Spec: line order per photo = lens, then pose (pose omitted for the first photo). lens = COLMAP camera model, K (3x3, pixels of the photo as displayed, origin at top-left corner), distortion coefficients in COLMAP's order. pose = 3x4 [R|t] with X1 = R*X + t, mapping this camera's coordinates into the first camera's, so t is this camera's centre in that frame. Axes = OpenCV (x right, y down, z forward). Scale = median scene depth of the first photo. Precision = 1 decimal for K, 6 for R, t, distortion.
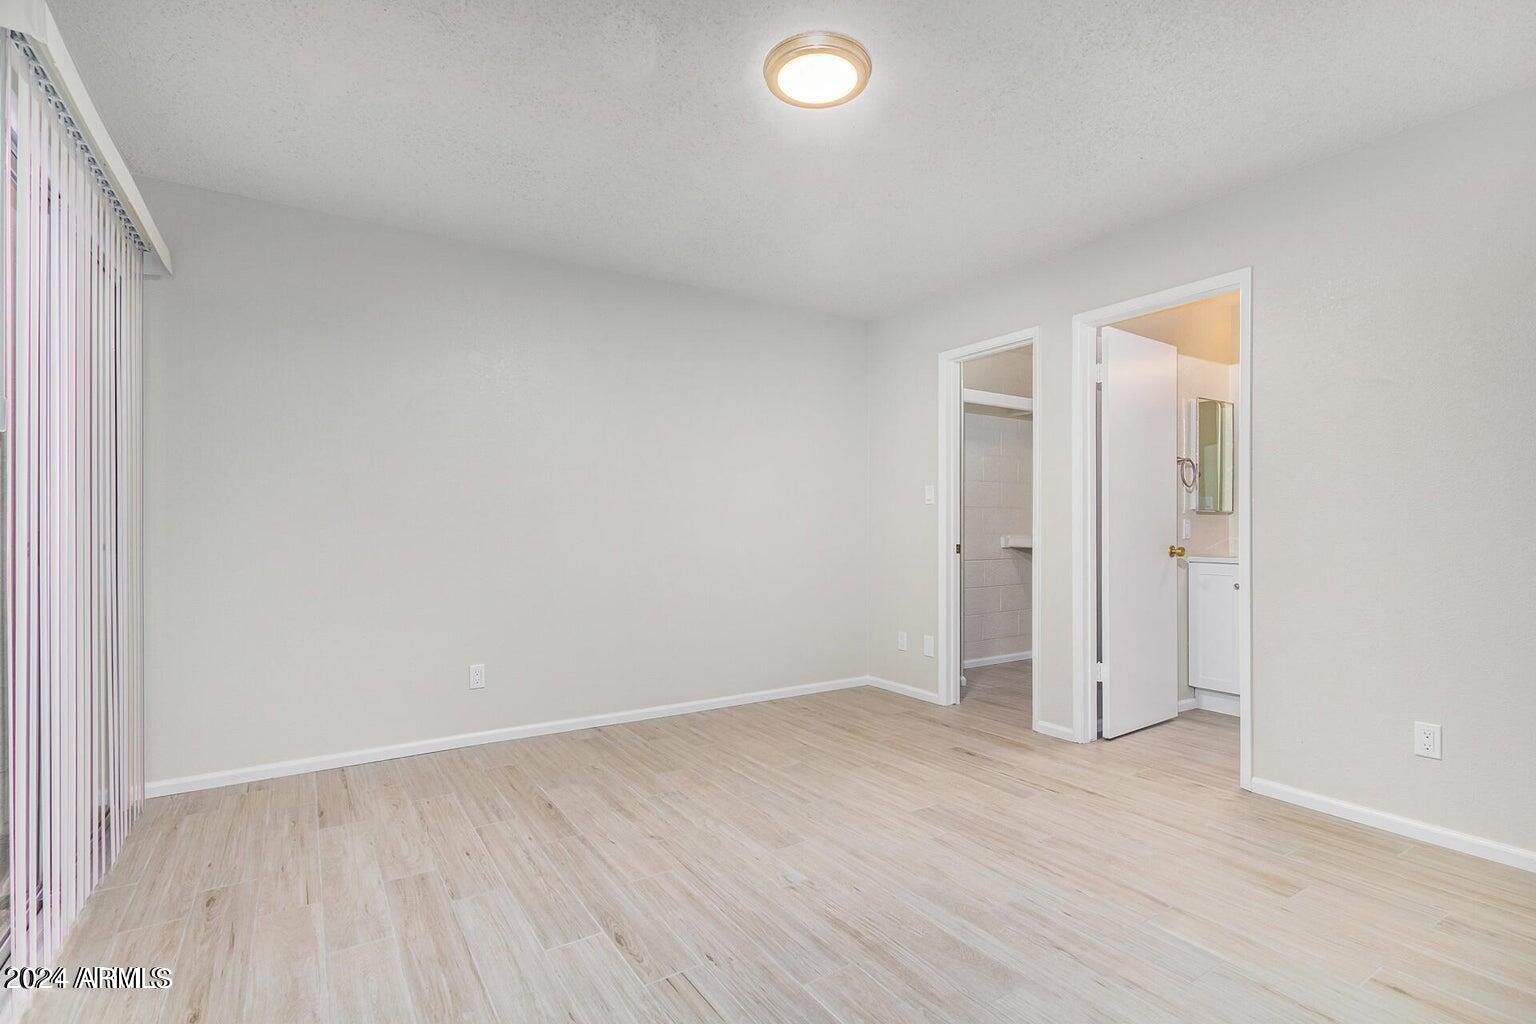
lens RADIAL K [[703.0, 0, 777.6], [0, 703.0, 520.0], [0, 0, 1]] dist [0.005470, -0.003739]
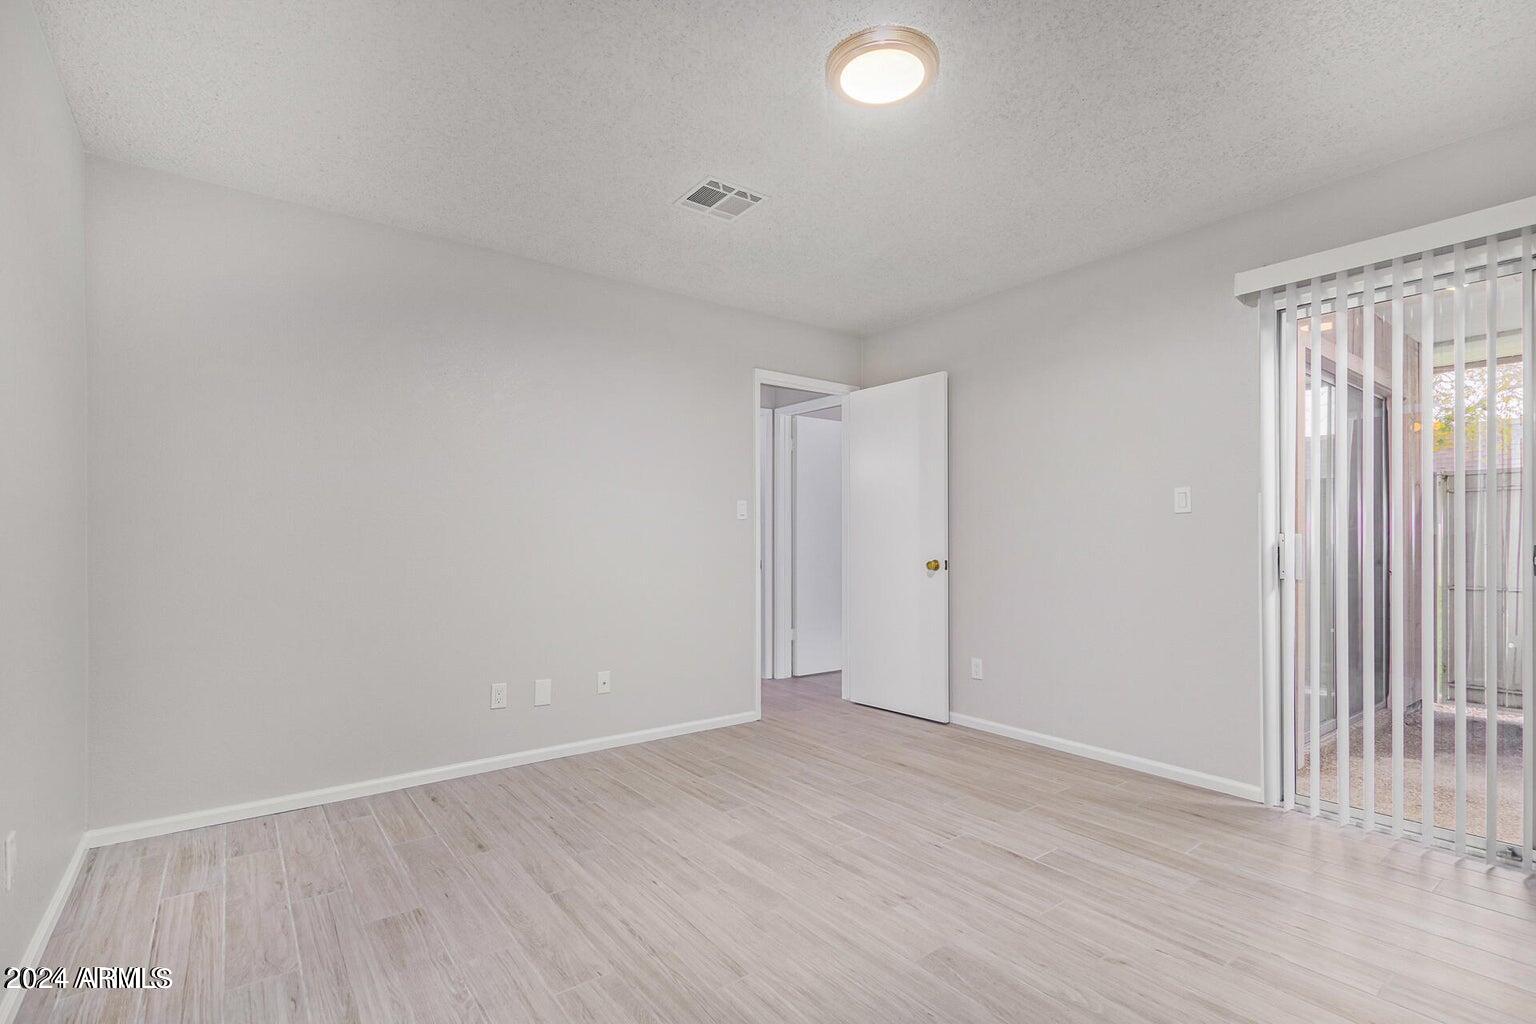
lens RADIAL K [[703.0, 0, 777.6], [0, 703.0, 520.0], [0, 0, 1]] dist [0.005470, -0.003739]
pose [[-0.996573, -0.000906, -0.082717, 0.291683], [0.001735, 0.999491, -0.031847, 0.010561], [0.082704, -0.031882, -0.996064, 2.053303]]
